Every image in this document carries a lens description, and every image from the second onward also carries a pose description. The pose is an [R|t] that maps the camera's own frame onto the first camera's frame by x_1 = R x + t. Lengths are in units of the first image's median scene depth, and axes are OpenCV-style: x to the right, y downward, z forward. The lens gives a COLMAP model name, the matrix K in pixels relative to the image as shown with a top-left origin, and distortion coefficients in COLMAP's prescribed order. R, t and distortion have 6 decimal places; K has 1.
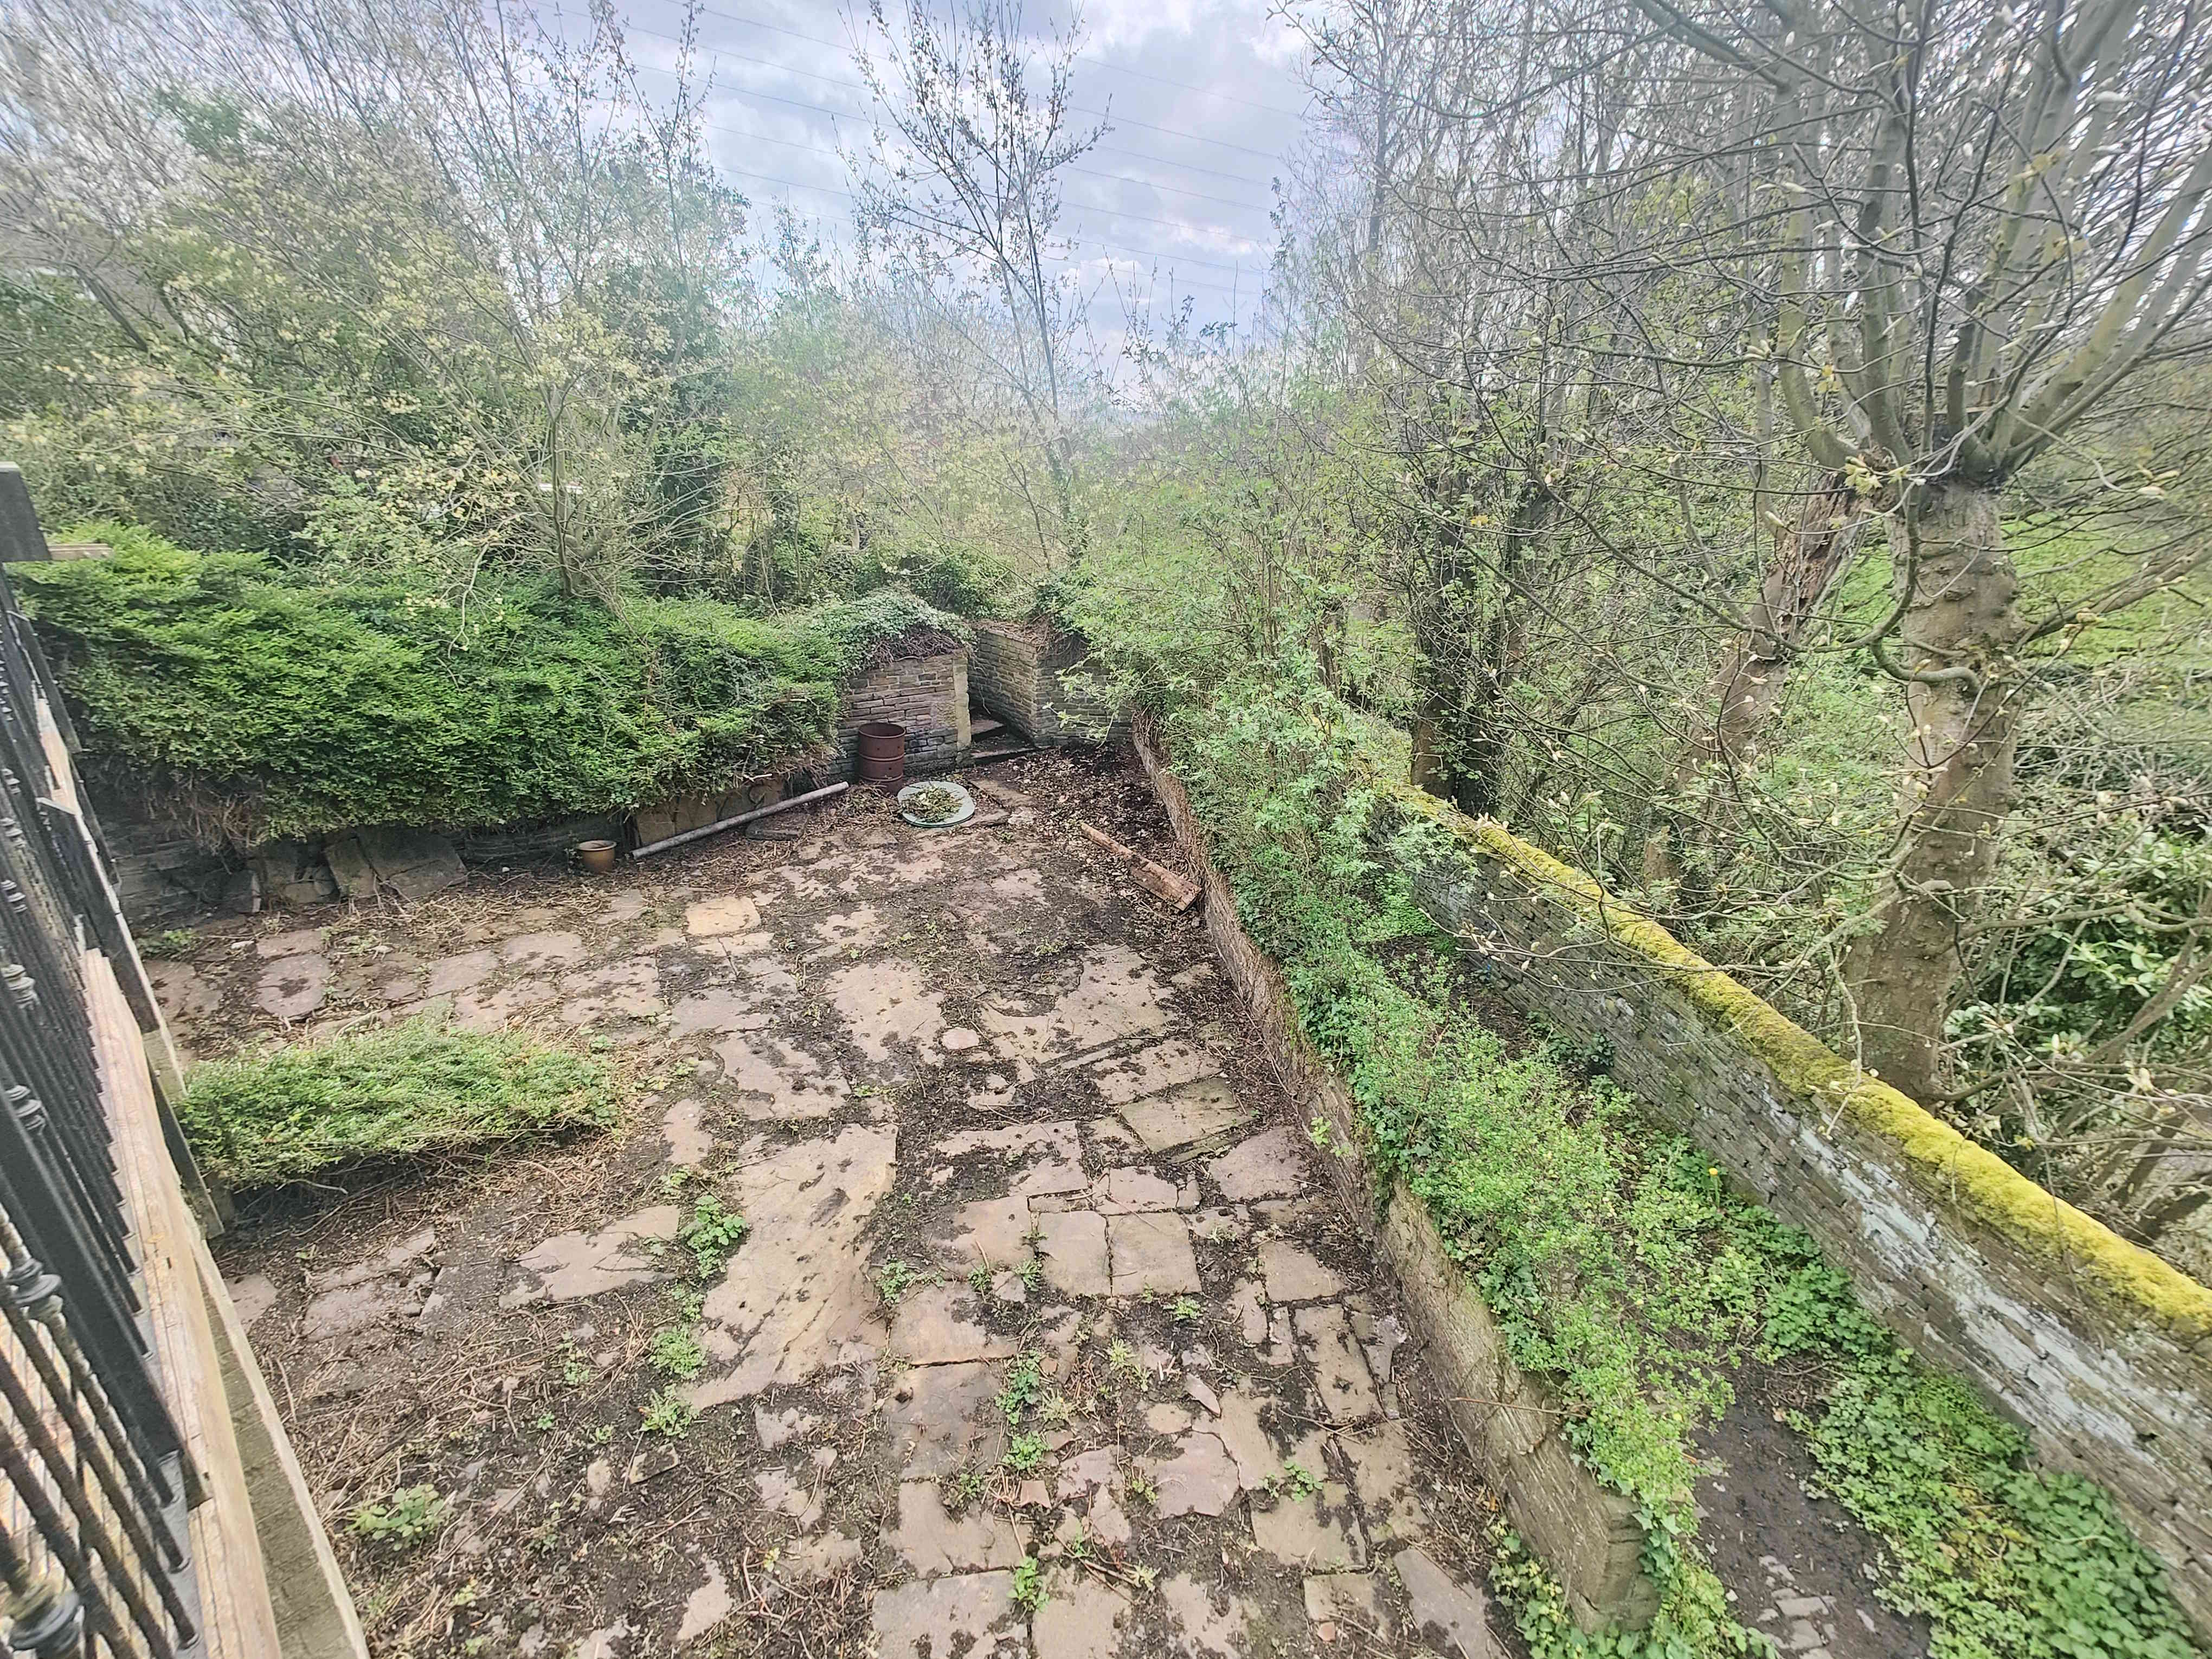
lens RADIAL K [[994.8, 0, 1104.3], [0, 994.8, 831.5], [0, 0, 1]] dist [0.006786, 0.000372]
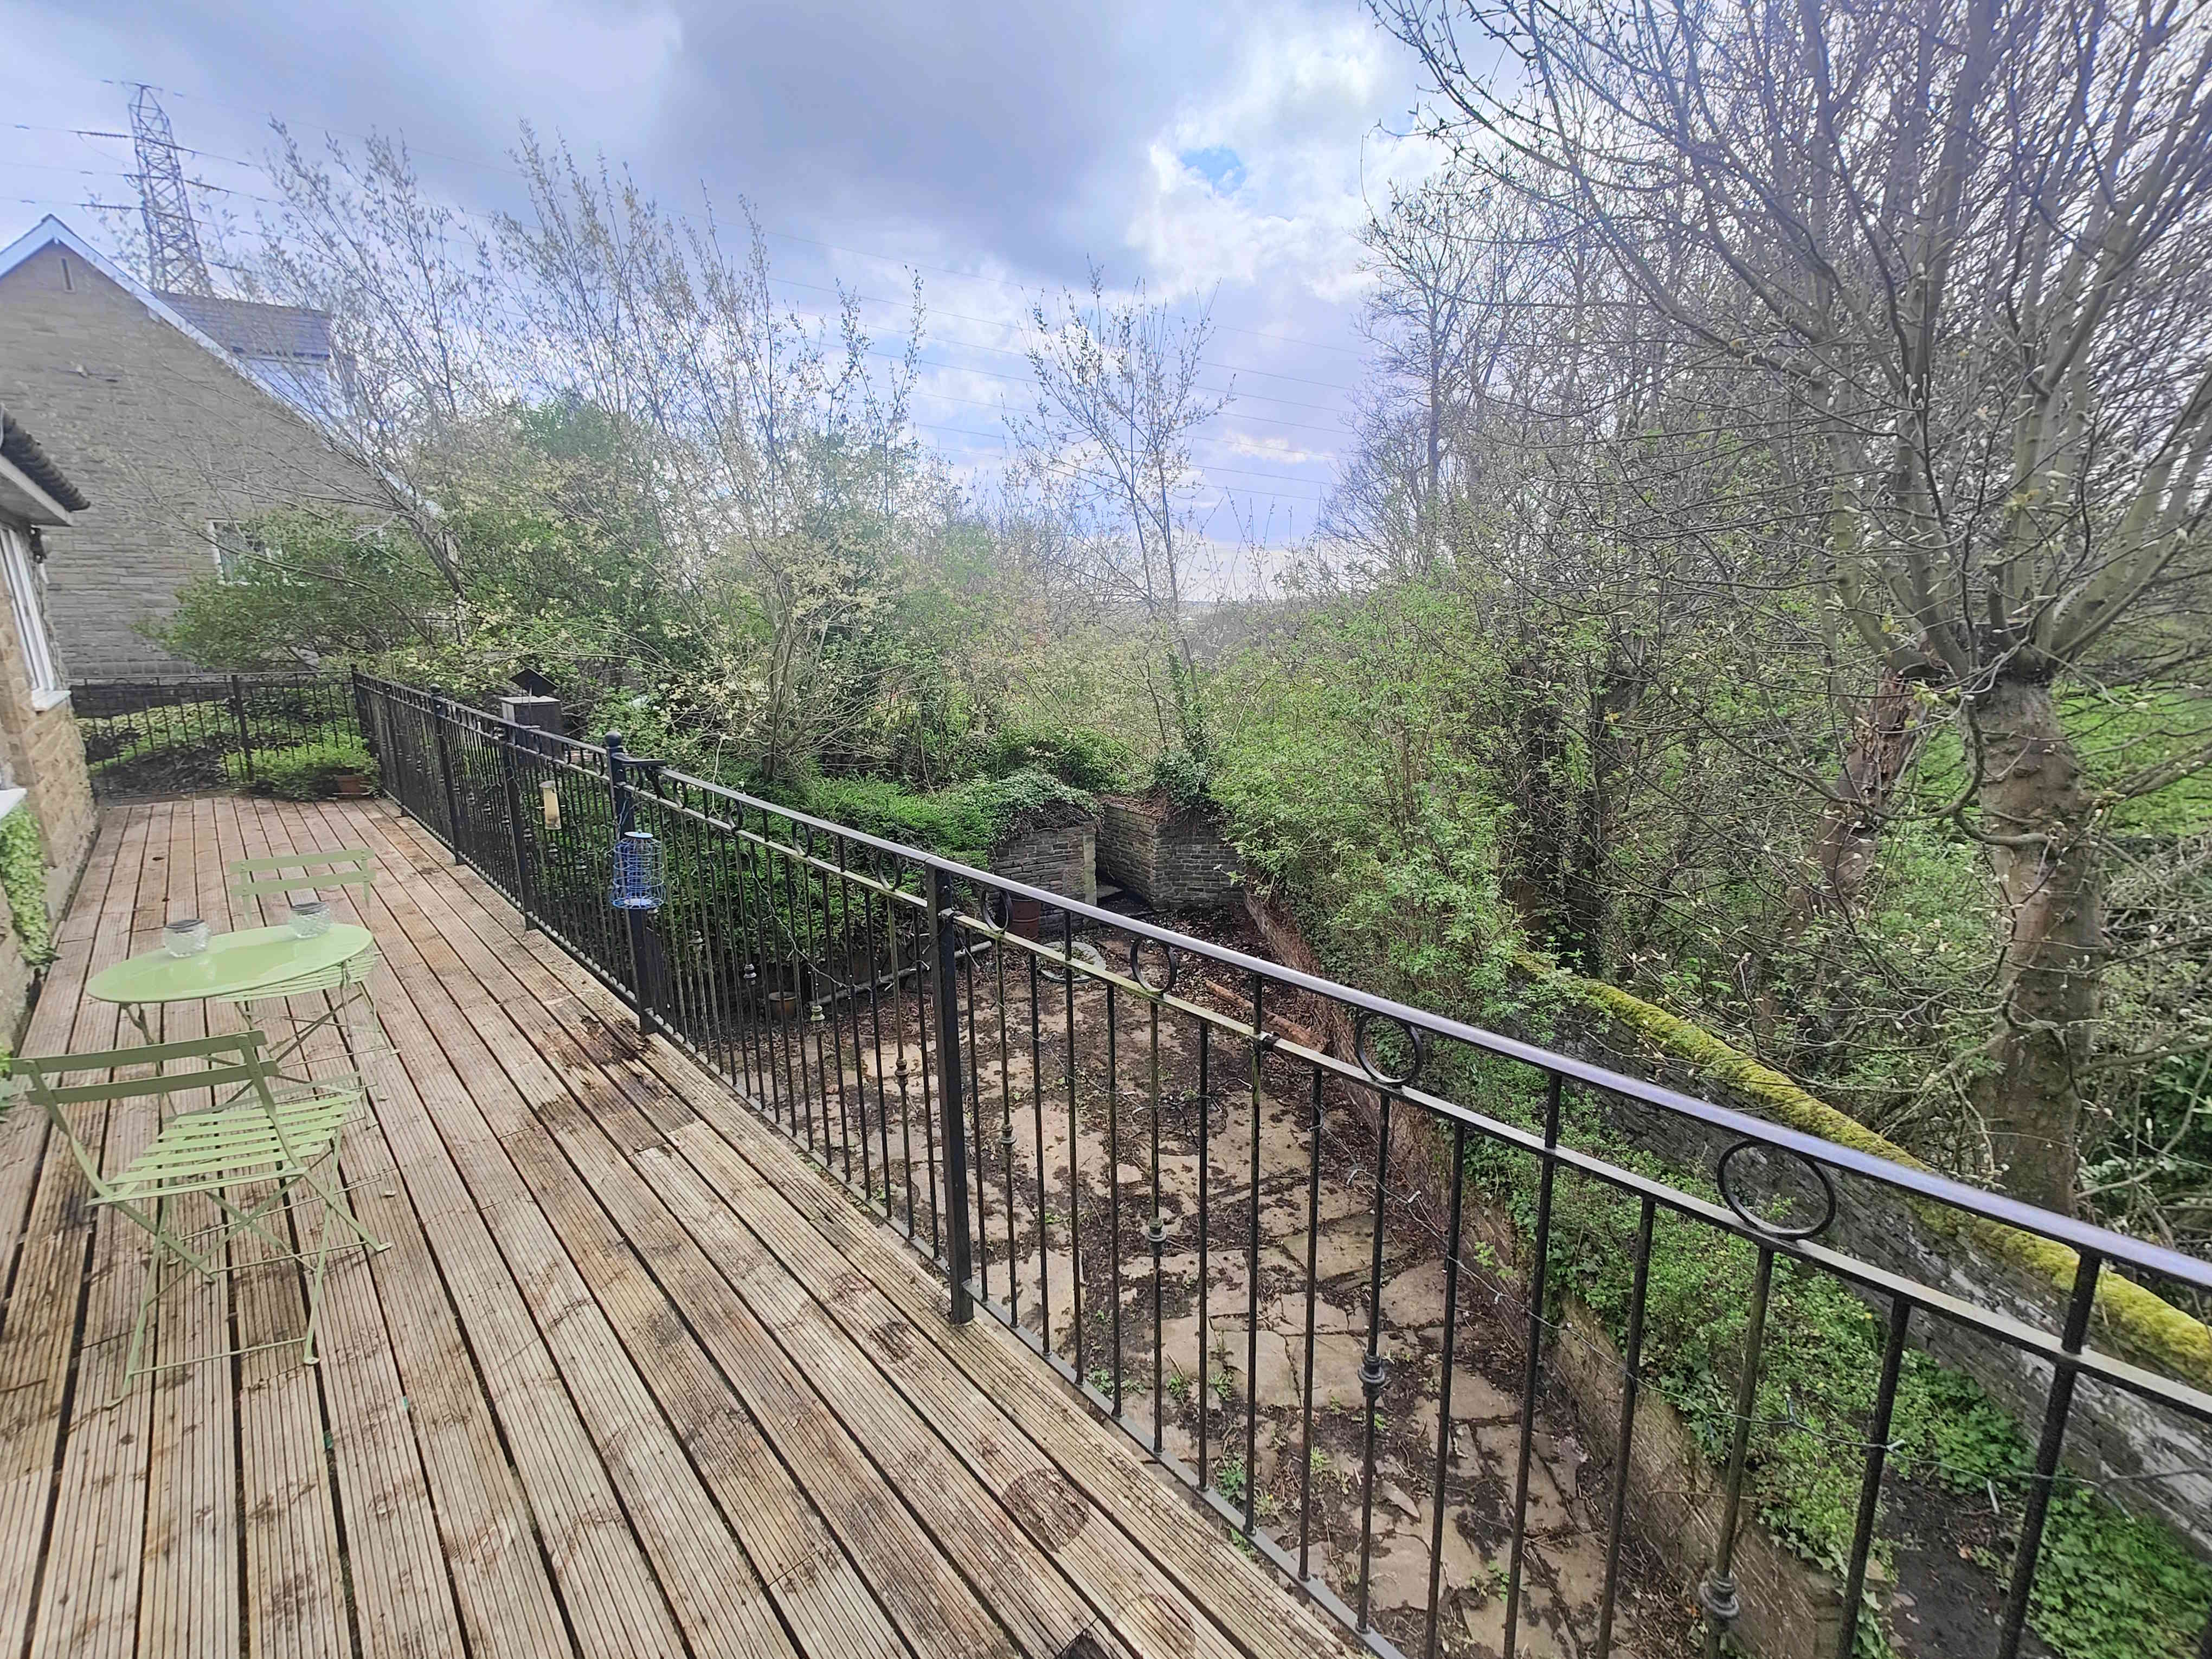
lens RADIAL K [[994.8, 0, 1104.3], [0, 994.8, 831.5], [0, 0, 1]] dist [0.006786, 0.000372]
pose [[0.998343, -0.003589, -0.057437, -0.124054], [-0.006260, 0.985357, -0.170390, 0.030495], [0.057207, 0.170467, 0.983701, -0.162067]]
